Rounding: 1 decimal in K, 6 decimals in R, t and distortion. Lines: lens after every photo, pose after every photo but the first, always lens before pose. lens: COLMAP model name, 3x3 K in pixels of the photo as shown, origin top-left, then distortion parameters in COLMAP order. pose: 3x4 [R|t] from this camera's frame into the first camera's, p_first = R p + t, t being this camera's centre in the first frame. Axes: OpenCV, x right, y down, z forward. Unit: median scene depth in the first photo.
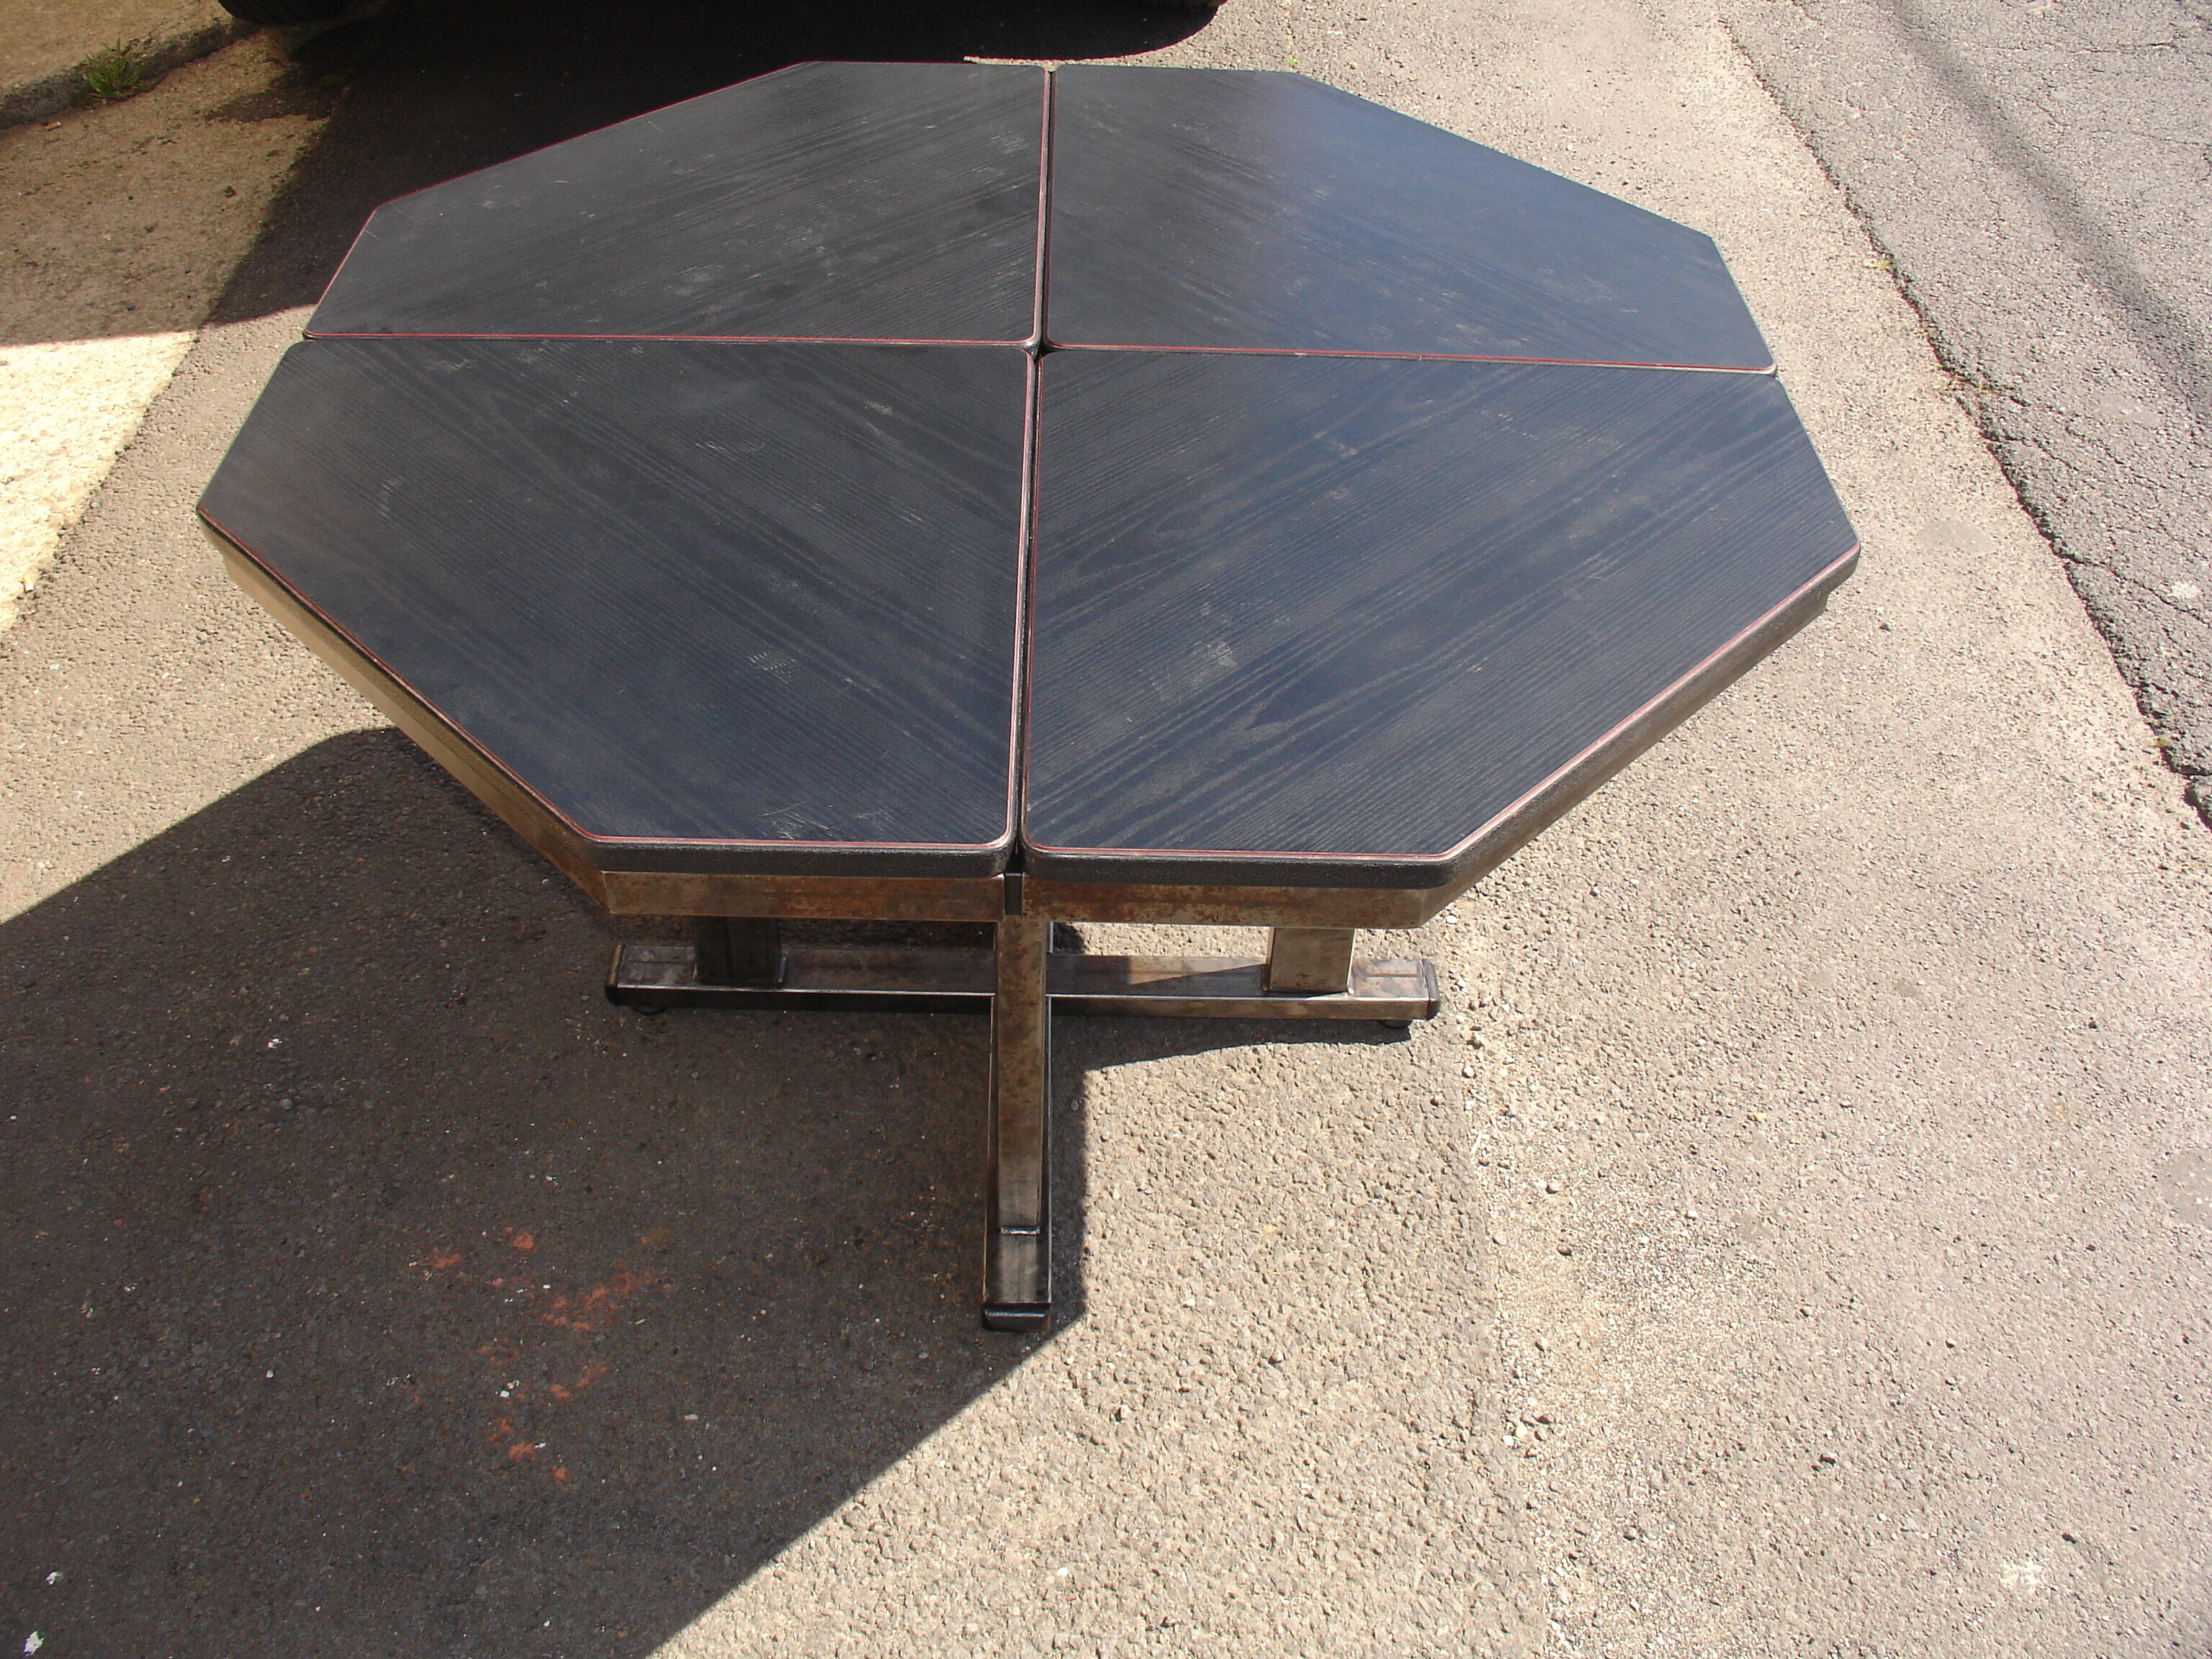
lens RADIAL K [[2194.1, 0, 1065.8], [0, 2194.1, 797.9], [0, 0, 1]] dist [-0.198423, 0.216732]
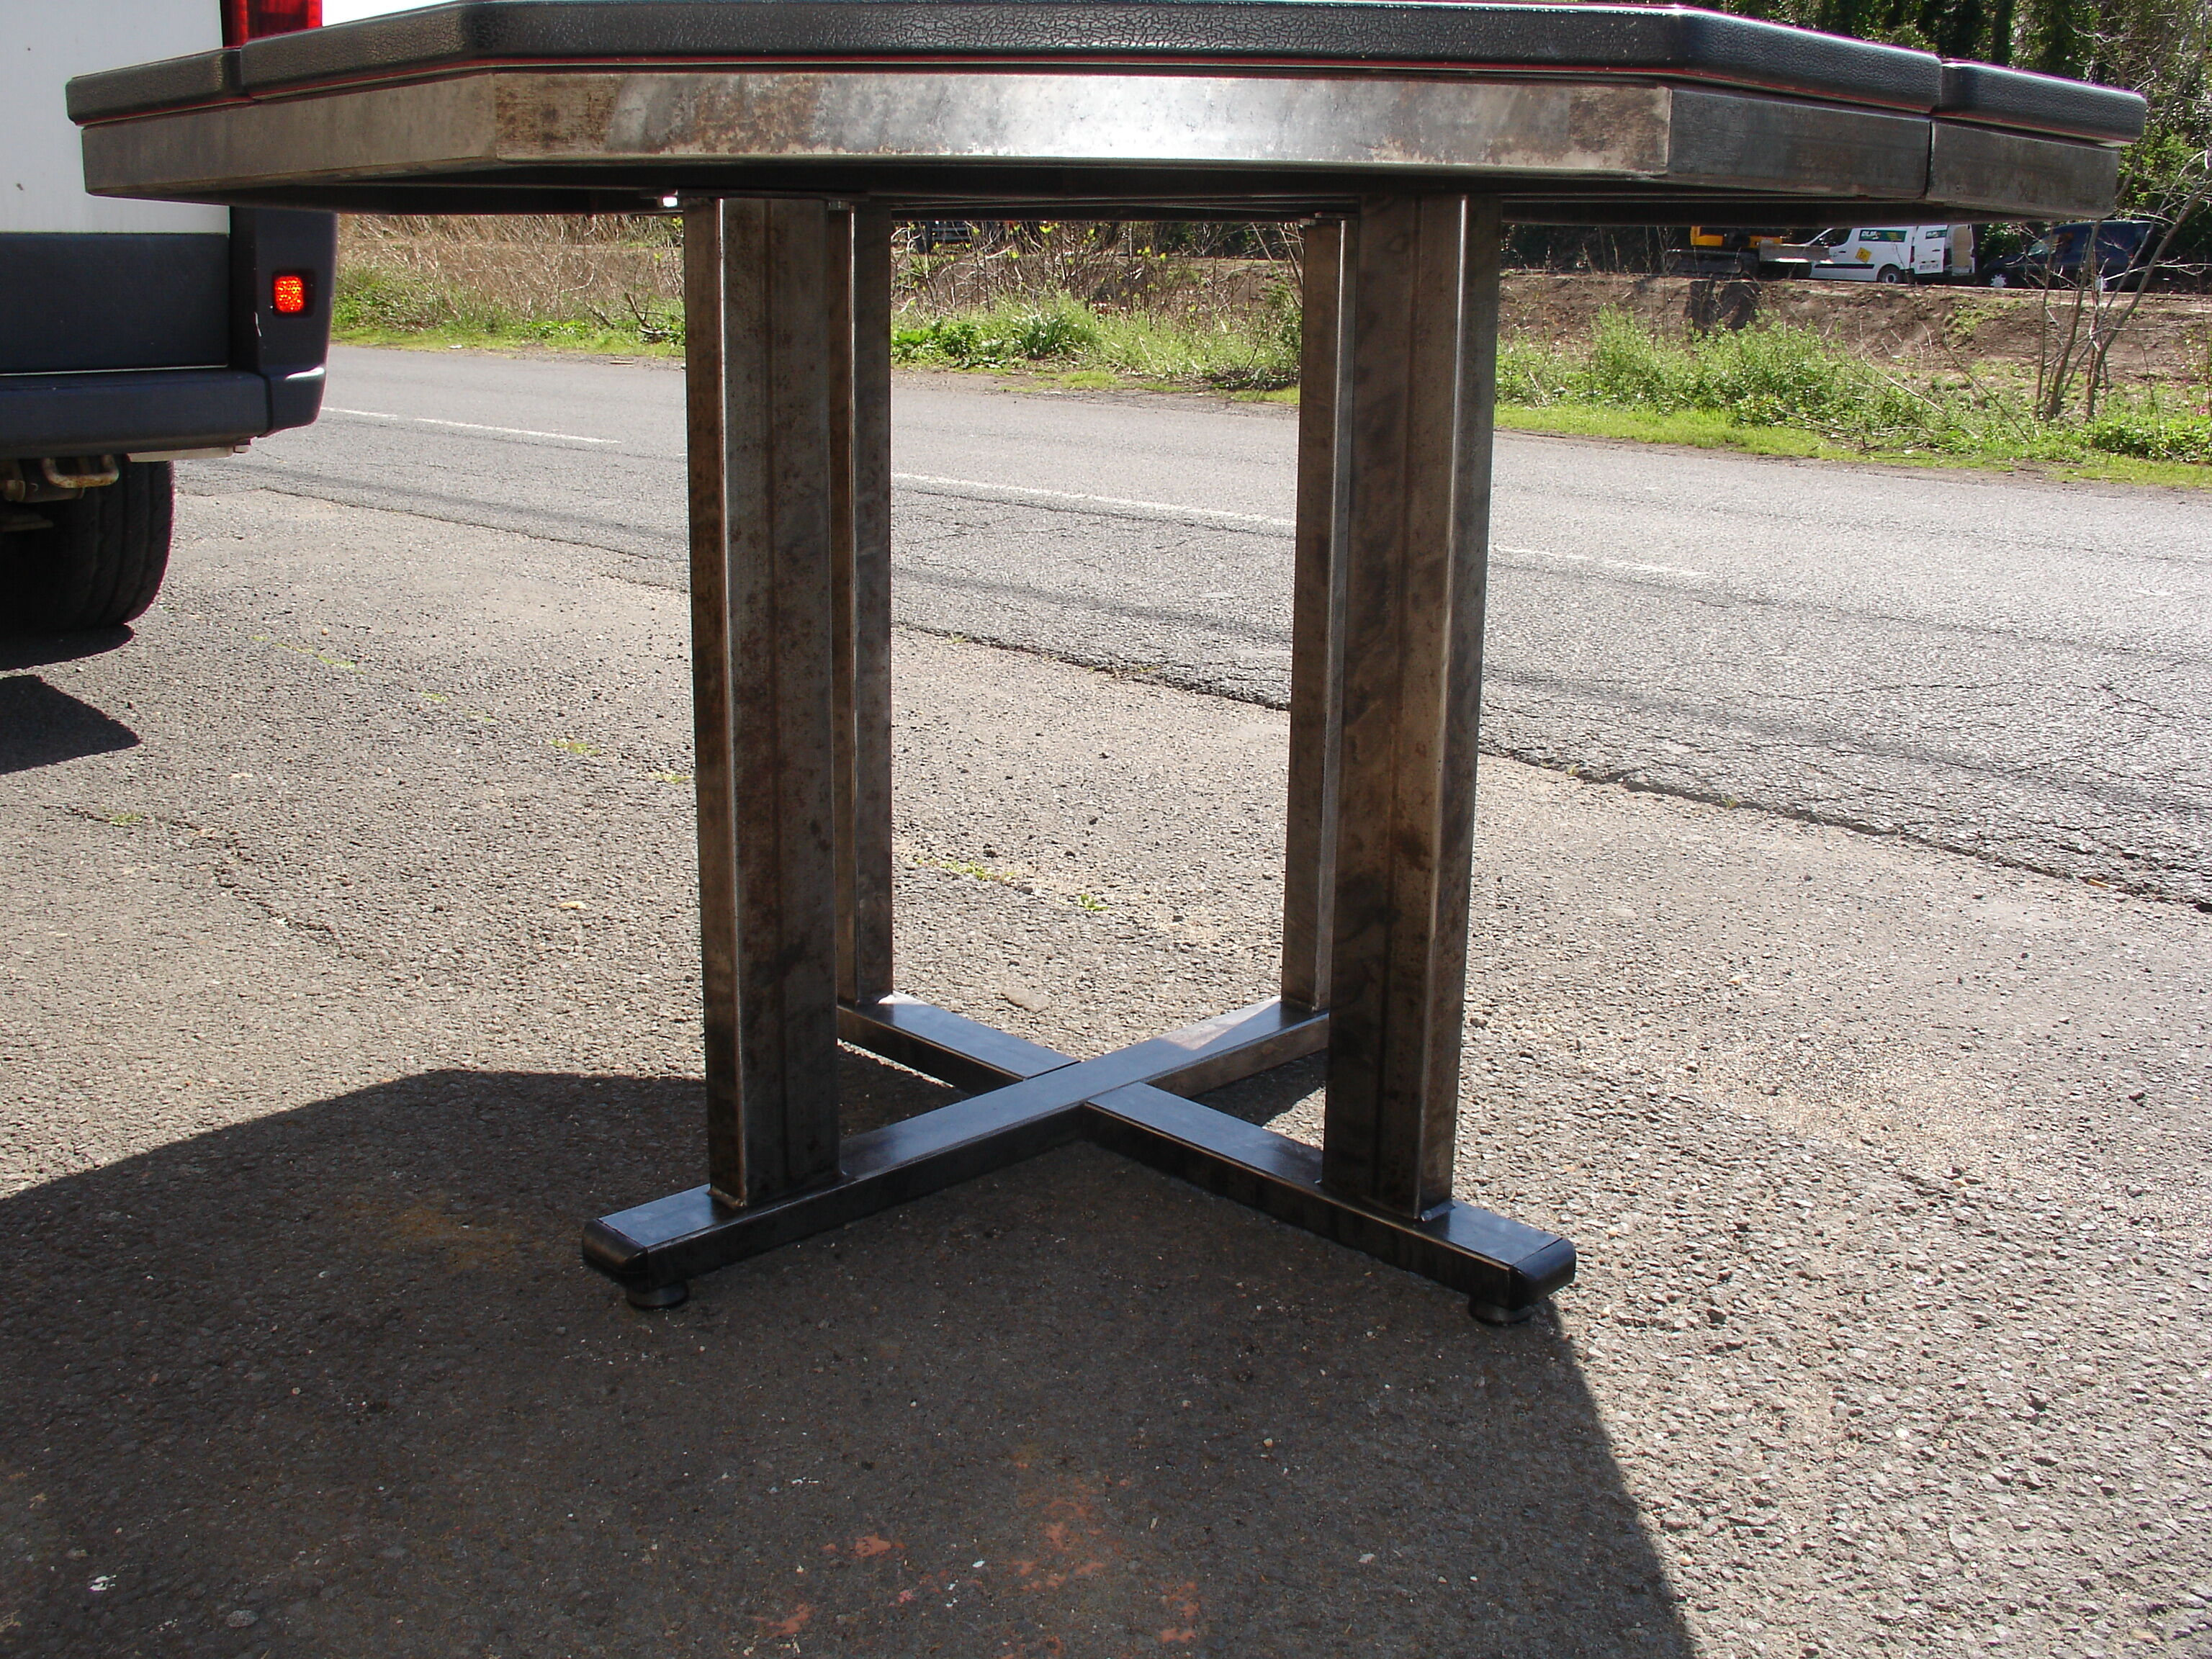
lens RADIAL K [[2194.1, 0, 1065.8], [0, 2194.1, 797.9], [0, 0, 1]] dist [-0.198423, 0.216732]
pose [[0.722217, -0.180785, 0.667622, -0.554883], [0.452385, 0.853620, -0.258226, 0.206692], [-0.523212, 0.488518, 0.698283, 0.482175]]
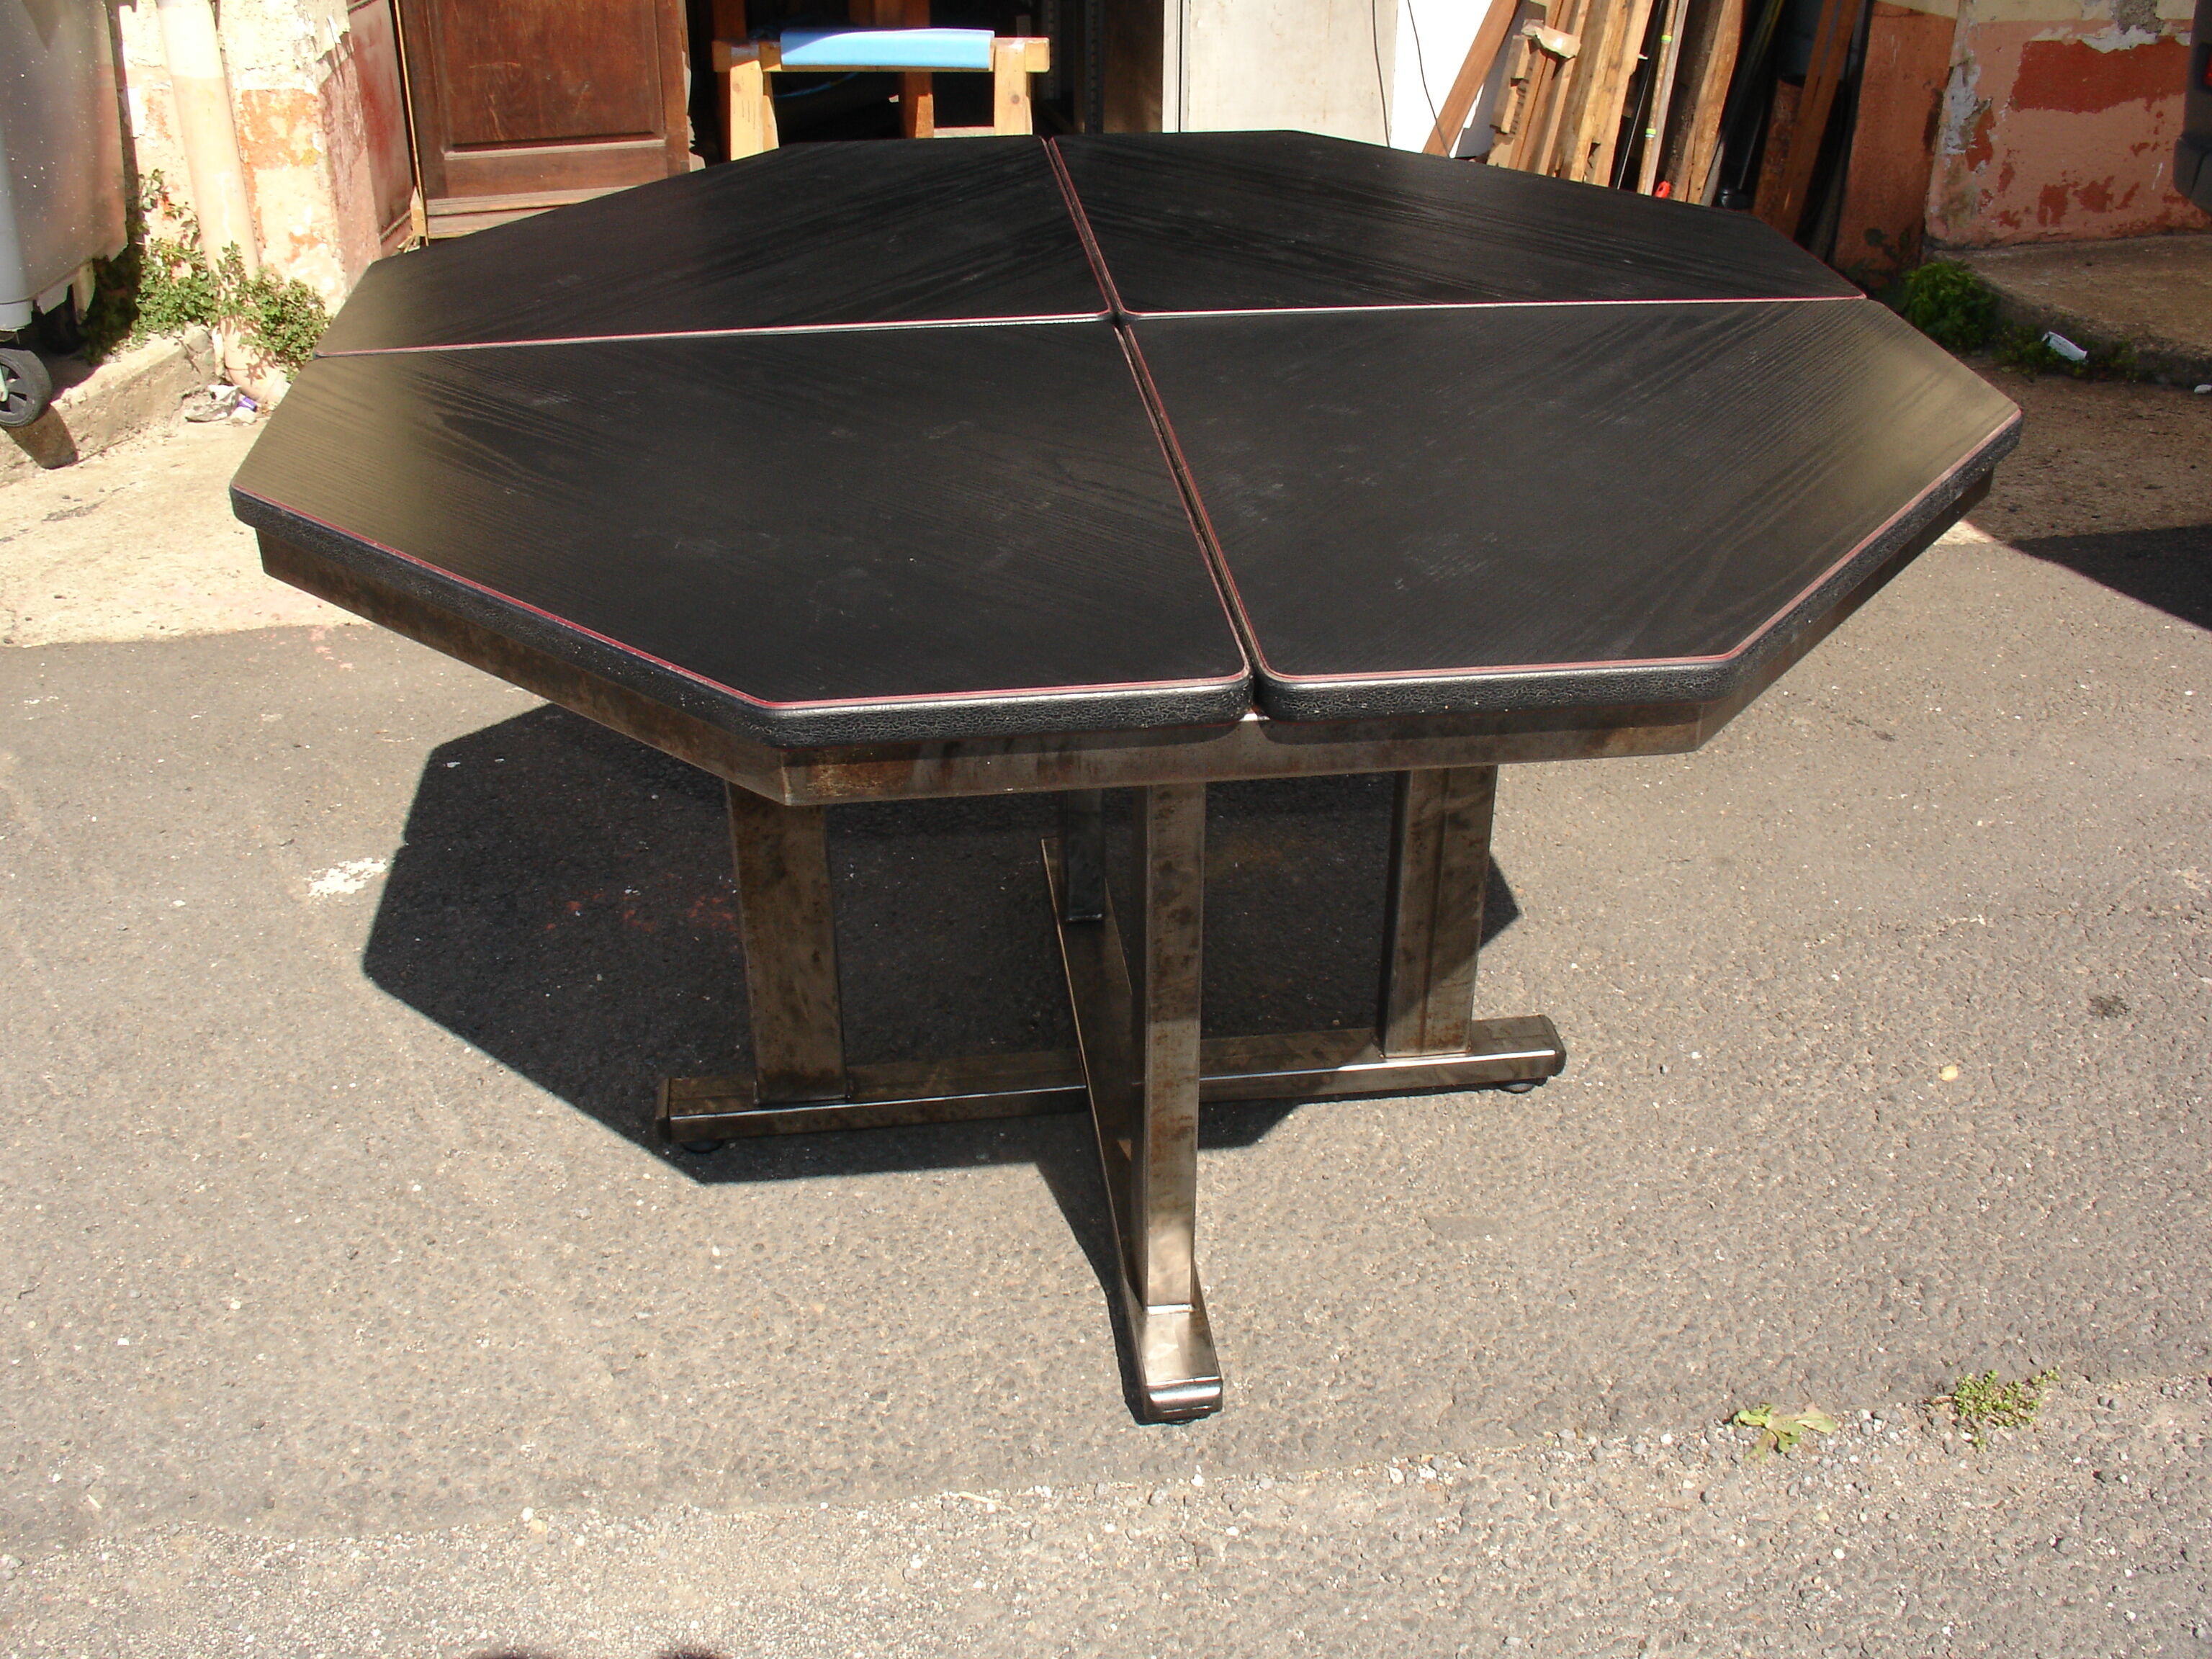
lens RADIAL K [[2194.1, 0, 1065.8], [0, 2194.1, 797.9], [0, 0, 1]] dist [-0.198423, 0.216732]
pose [[0.110759, 0.479686, -0.870421, 0.790318], [-0.634026, 0.708545, 0.309798, -0.294885], [0.765339, 0.517557, 0.382612, 0.638902]]
